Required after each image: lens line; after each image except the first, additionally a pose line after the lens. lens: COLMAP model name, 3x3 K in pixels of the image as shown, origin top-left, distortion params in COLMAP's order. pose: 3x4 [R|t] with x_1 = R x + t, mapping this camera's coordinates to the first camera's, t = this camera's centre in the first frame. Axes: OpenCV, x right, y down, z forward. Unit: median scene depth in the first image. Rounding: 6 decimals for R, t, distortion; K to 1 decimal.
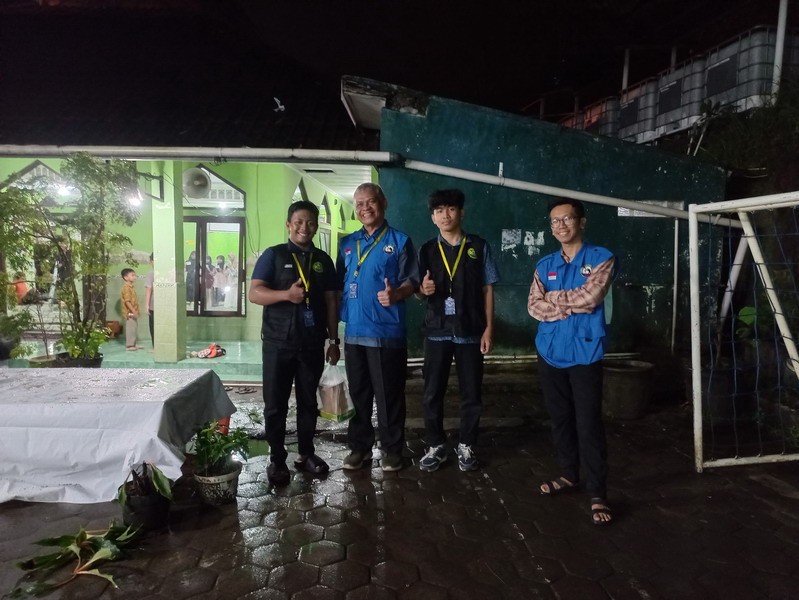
lens RADIAL K [[585.1, 0, 410.3], [0, 585.1, 295.7], [0, 0, 1]] dist [0.032630, -0.008049]
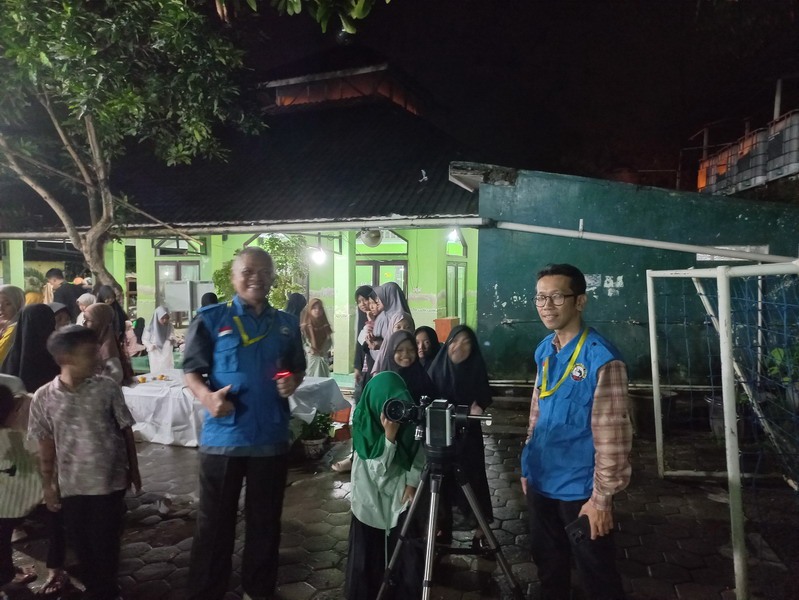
lens RADIAL K [[585.1, 0, 400.8], [0, 585.1, 294.5], [0, 0, 1]] dist [0.032630, -0.008049]
pose [[0.926313, -0.000037, -0.376756, 0.255188], [-0.013896, 0.999316, -0.034264, -0.026359], [0.376500, 0.036974, 0.925679, -0.231478]]
